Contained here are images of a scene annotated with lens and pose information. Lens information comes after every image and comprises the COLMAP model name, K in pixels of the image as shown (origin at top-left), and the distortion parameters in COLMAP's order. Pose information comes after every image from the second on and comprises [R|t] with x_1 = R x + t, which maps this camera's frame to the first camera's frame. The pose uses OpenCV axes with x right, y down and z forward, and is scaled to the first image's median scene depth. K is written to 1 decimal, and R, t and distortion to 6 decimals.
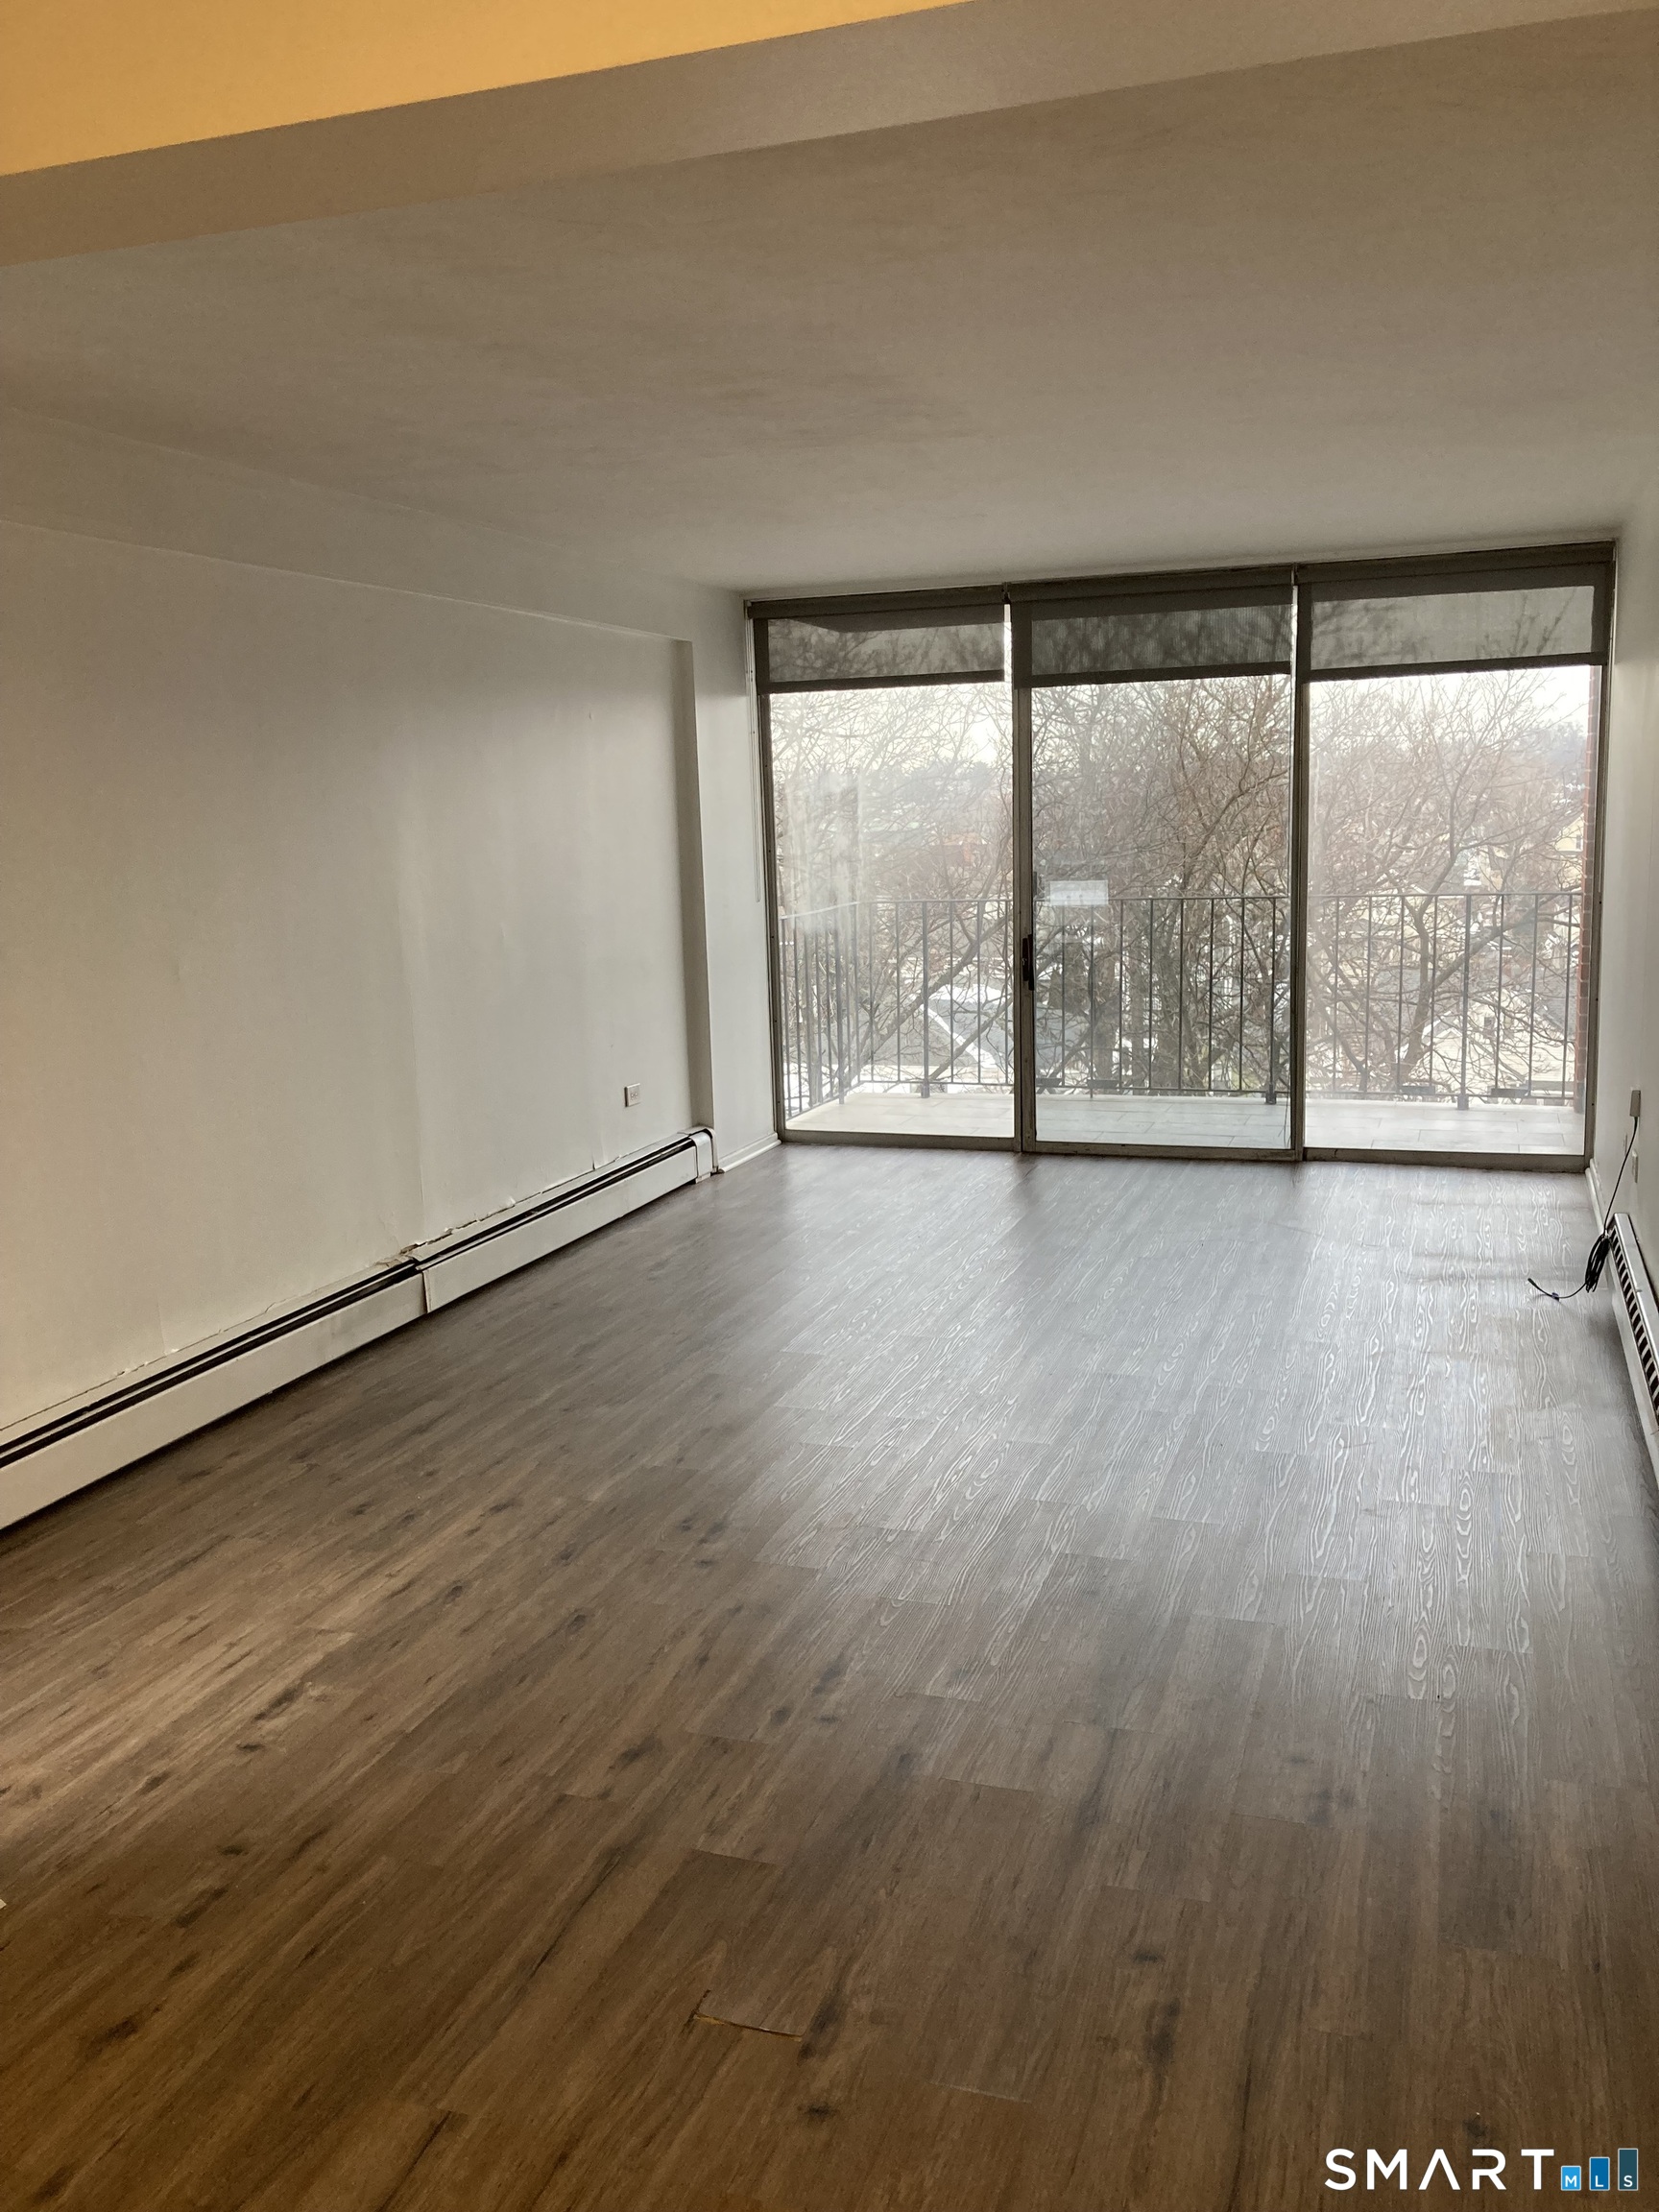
lens RADIAL K [[1790.9, 0, 847.7], [0, 1790.9, 1112.5], [0, 0, 1]] dist [0.066781, -0.162652]
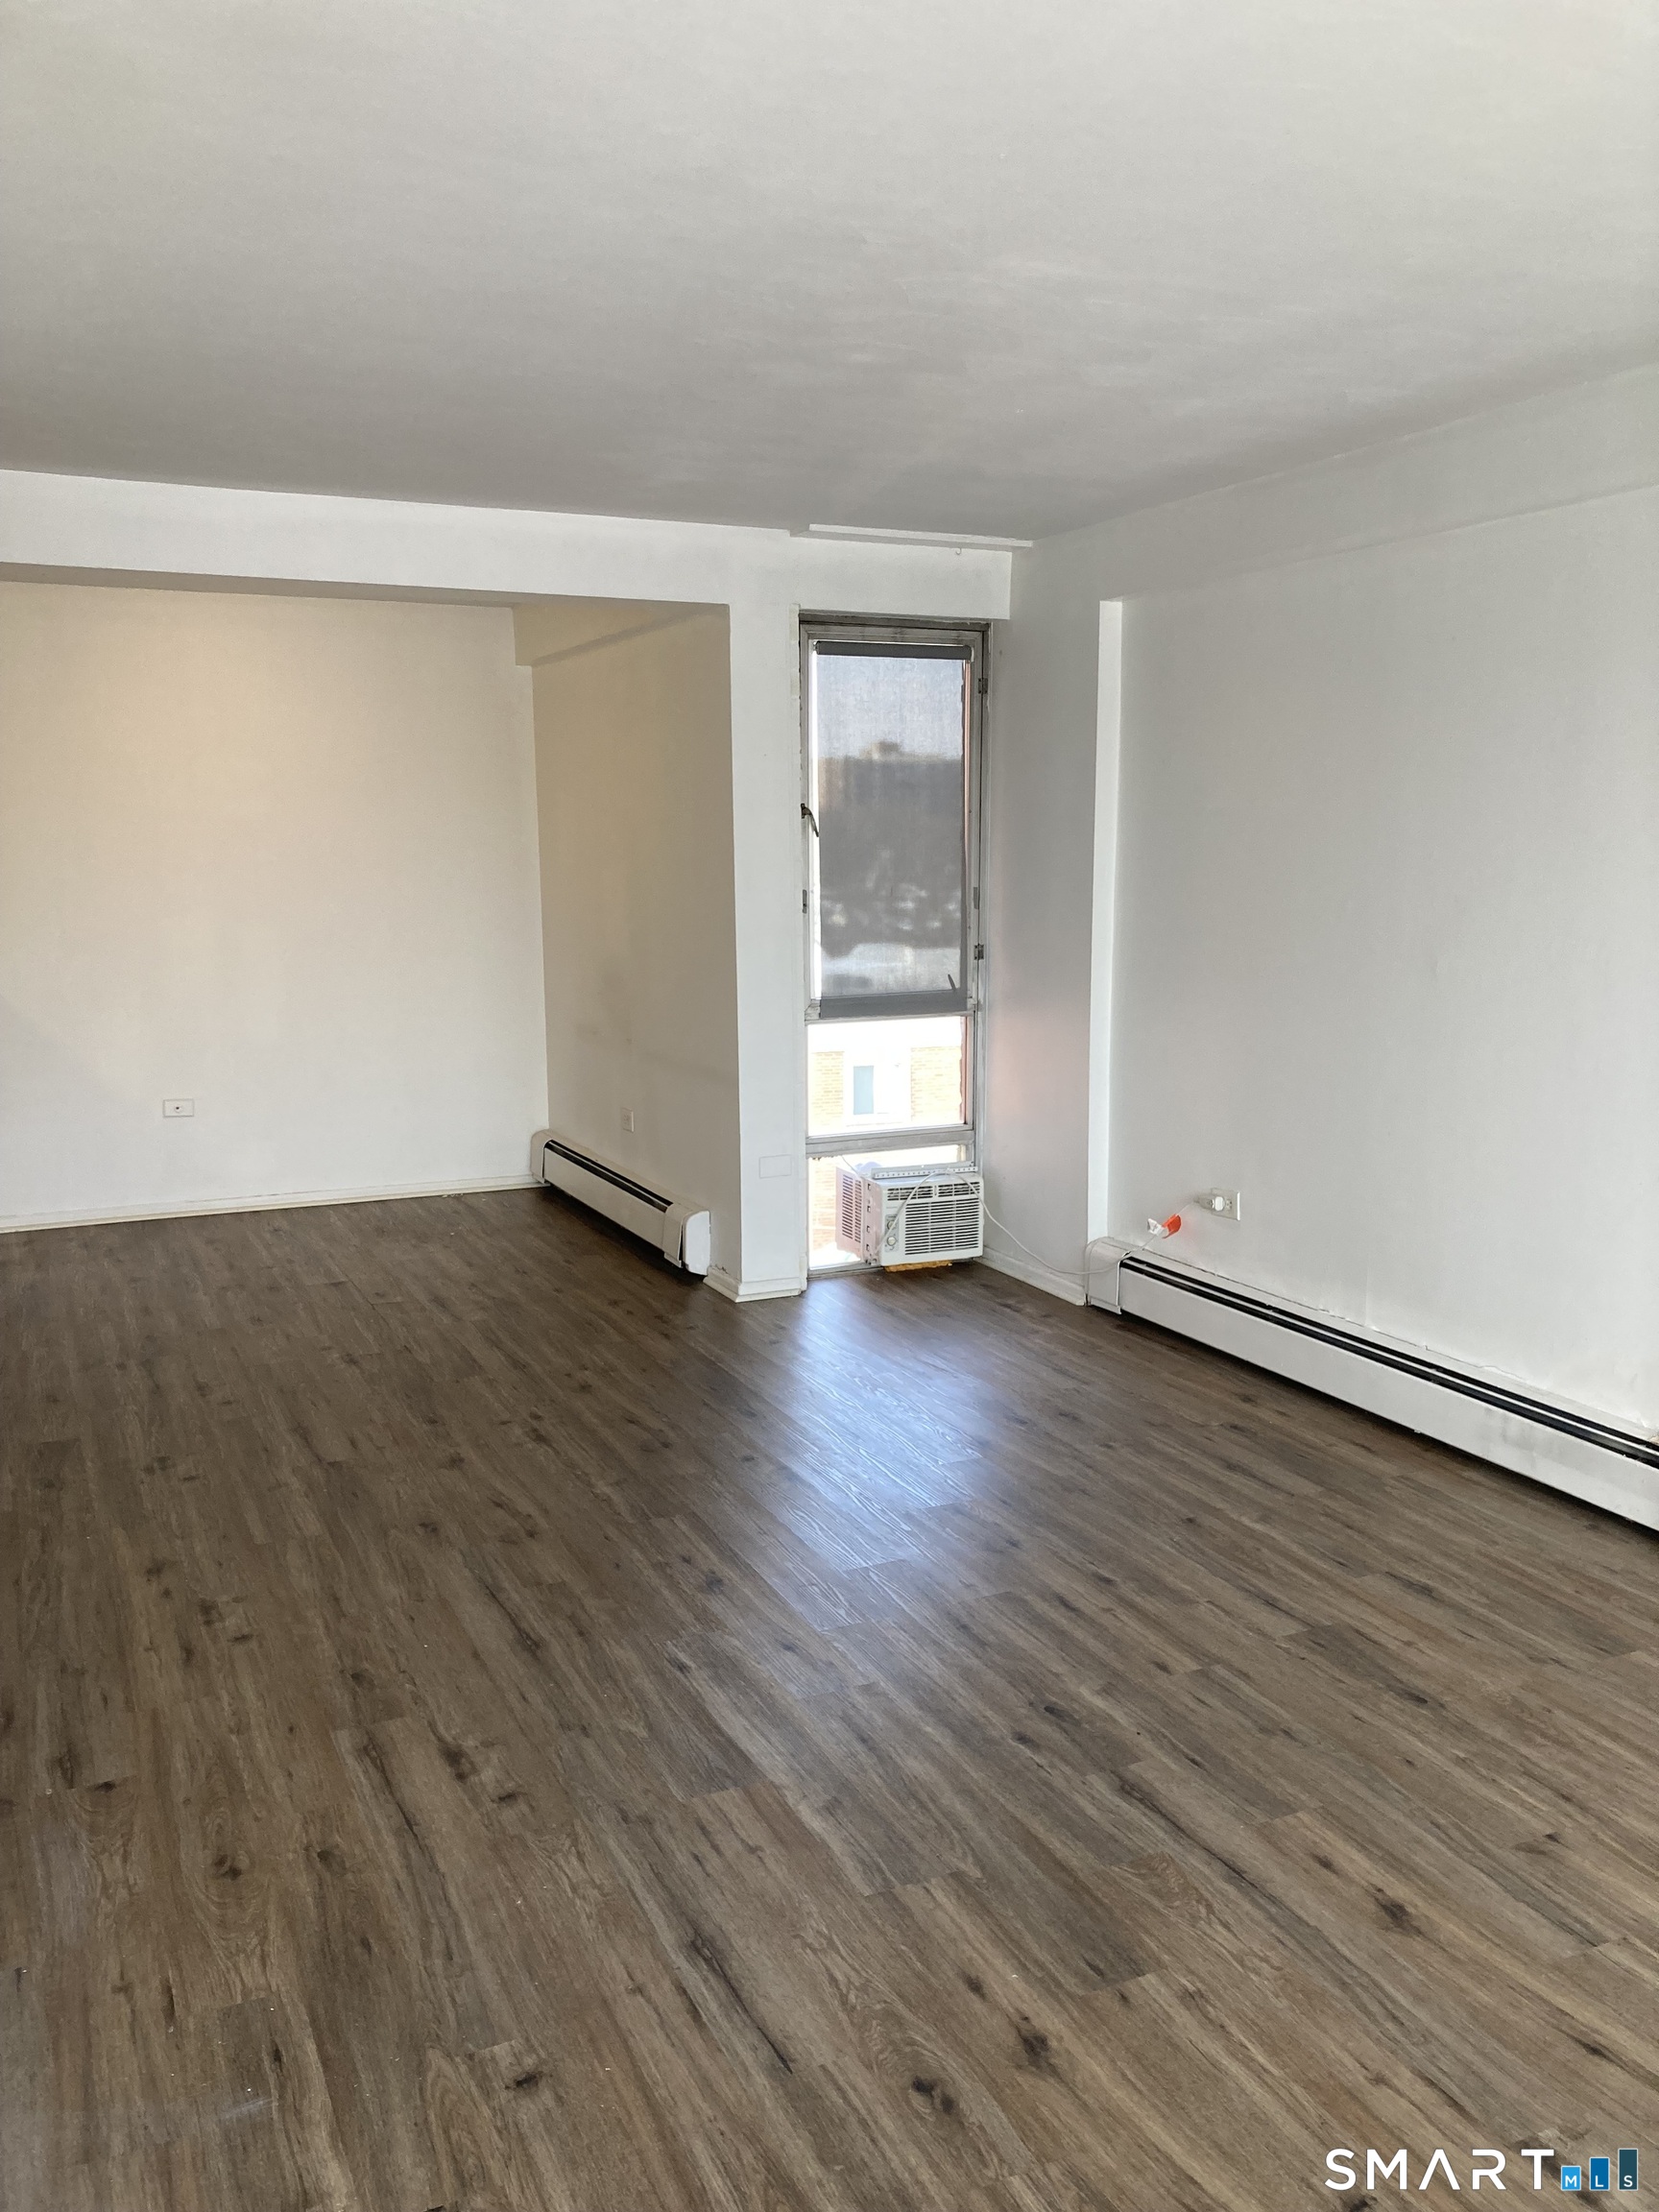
lens RADIAL K [[1786.5, 0, 829.5], [0, 1786.5, 1106.0], [0, 0, 1]] dist [0.063230, -0.098523]
pose [[-0.720688, 0.136780, -0.679633, 0.574299], [-0.092922, 0.952438, 0.290219, -0.278962], [0.687004, 0.272309, -0.673701, 1.565325]]
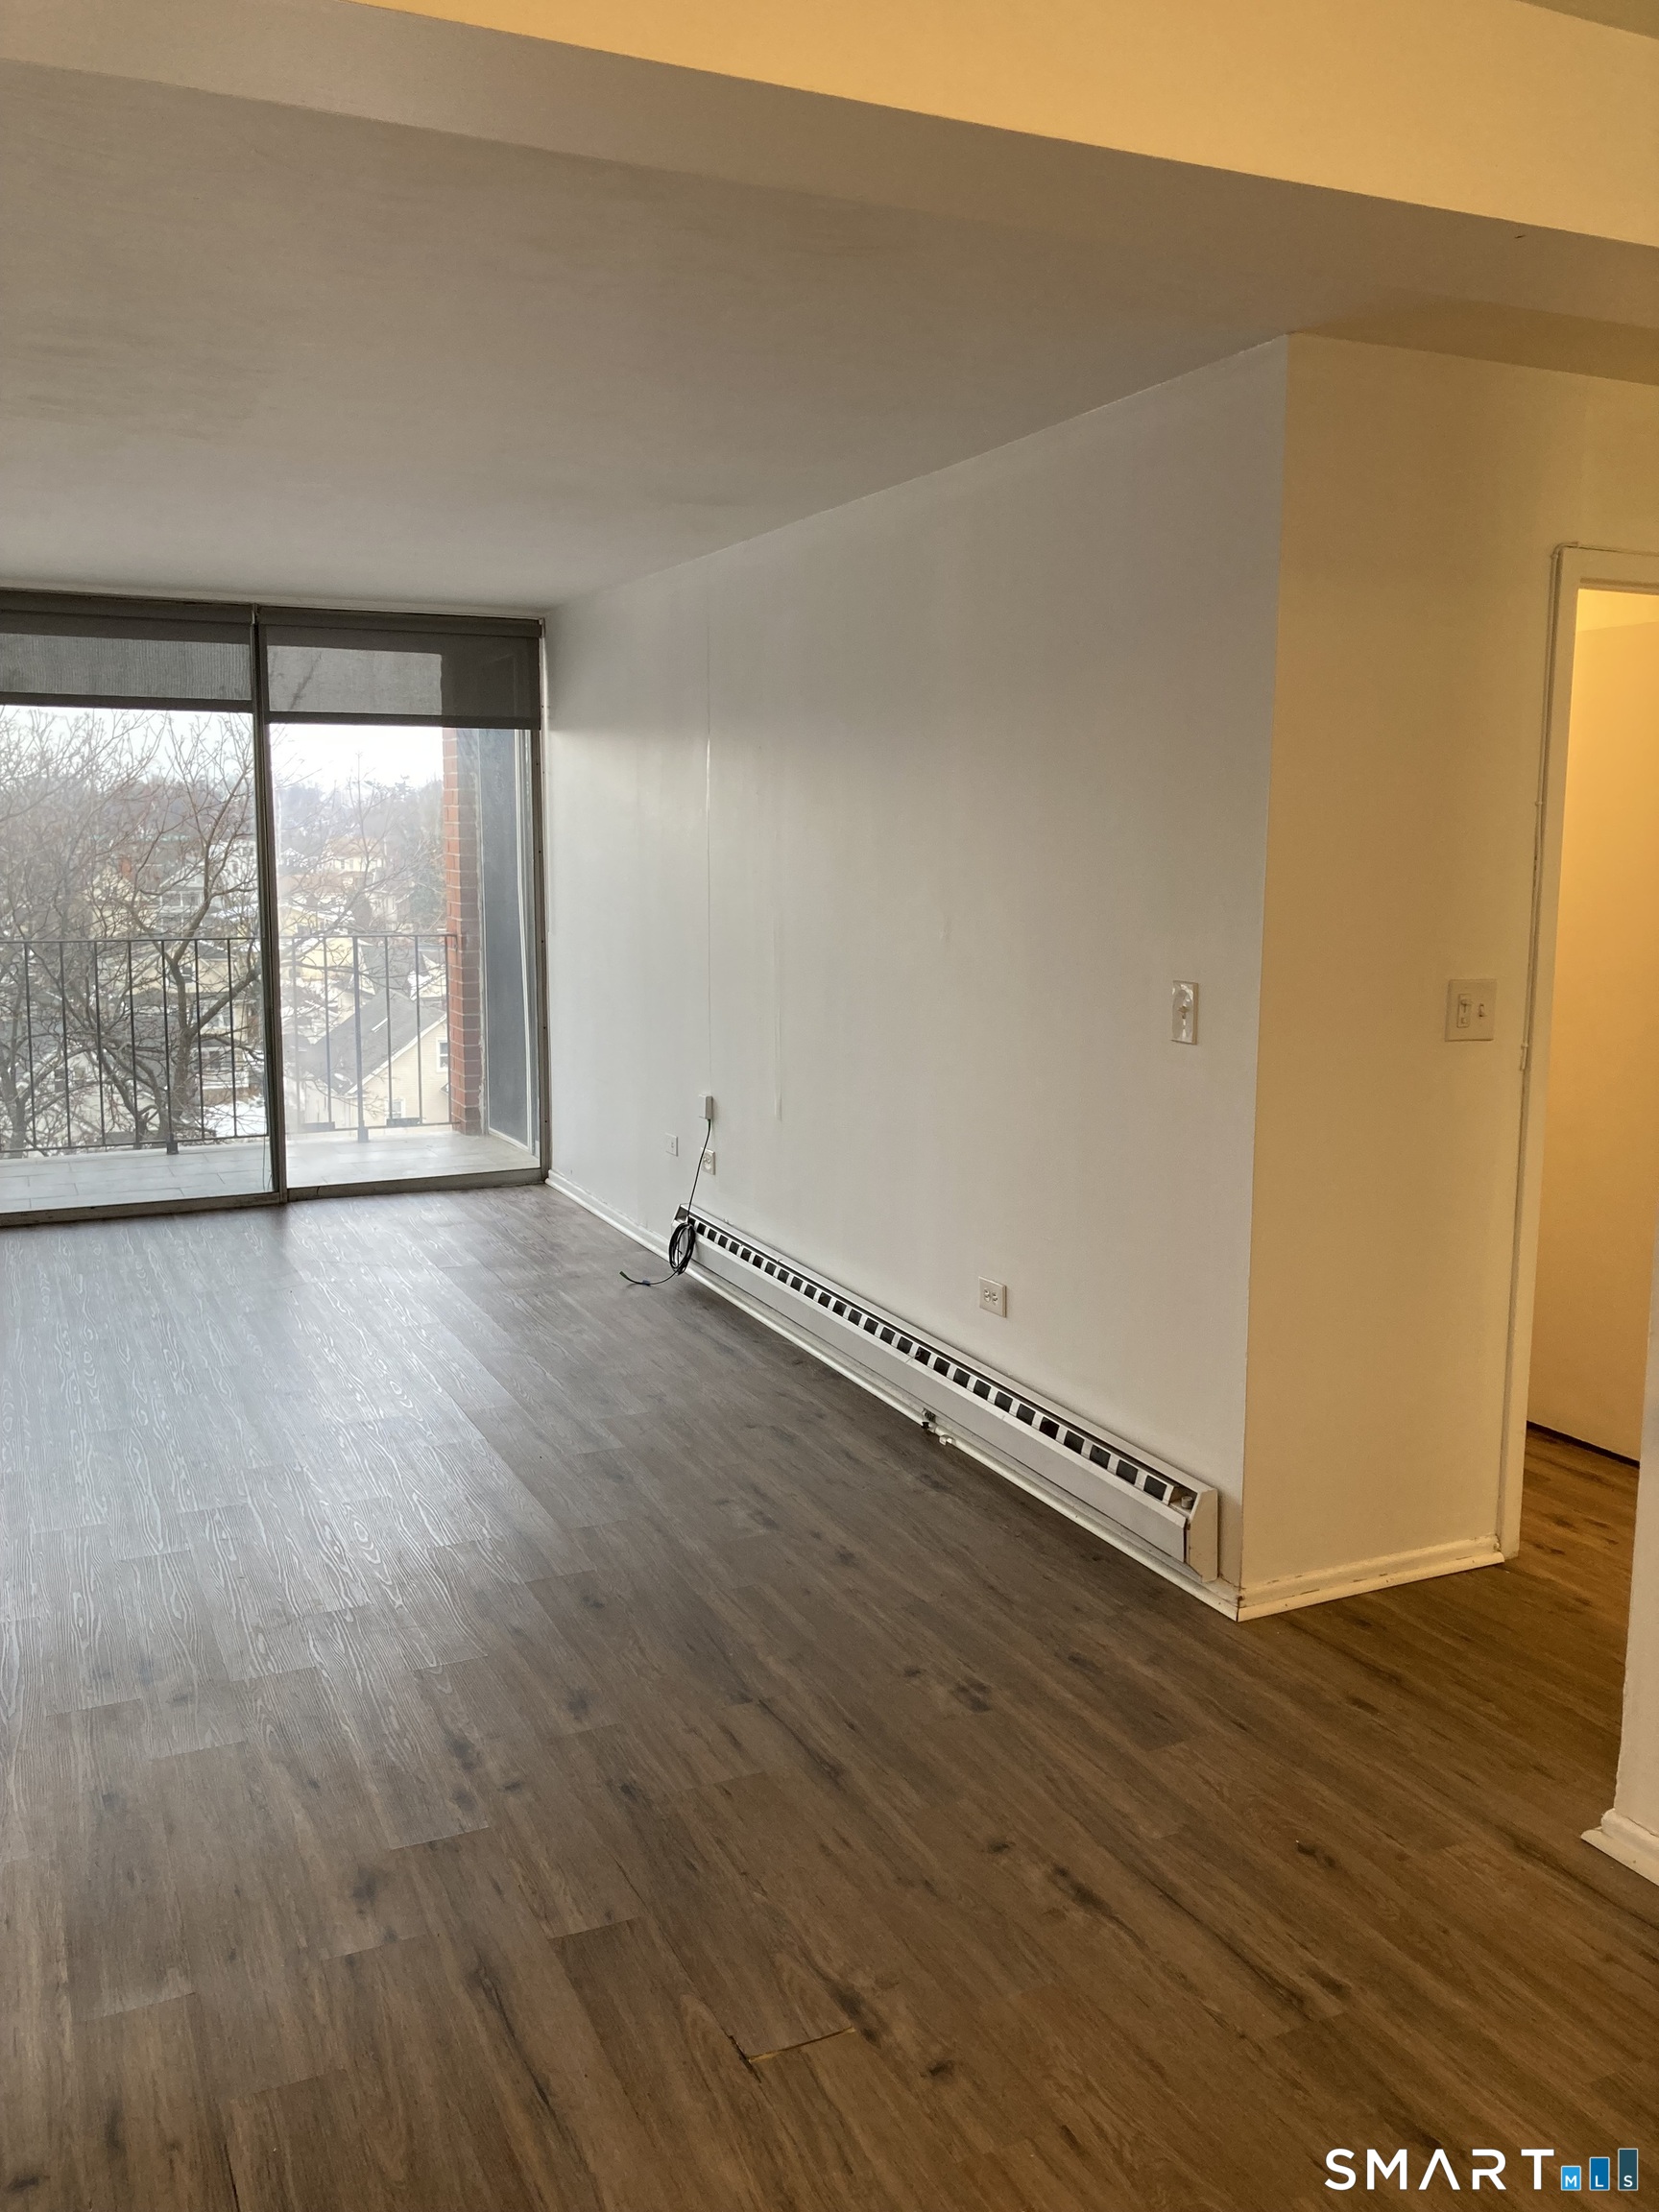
lens RADIAL K [[1786.5, 0, 829.5], [0, 1786.5, 1106.0], [0, 0, 1]] dist [0.063230, -0.098523]
pose [[0.715703, -0.073104, 0.694568, -0.386326], [0.094525, 0.995495, 0.007375, -0.009030], [-0.691978, 0.060376, 0.719389, 0.130969]]
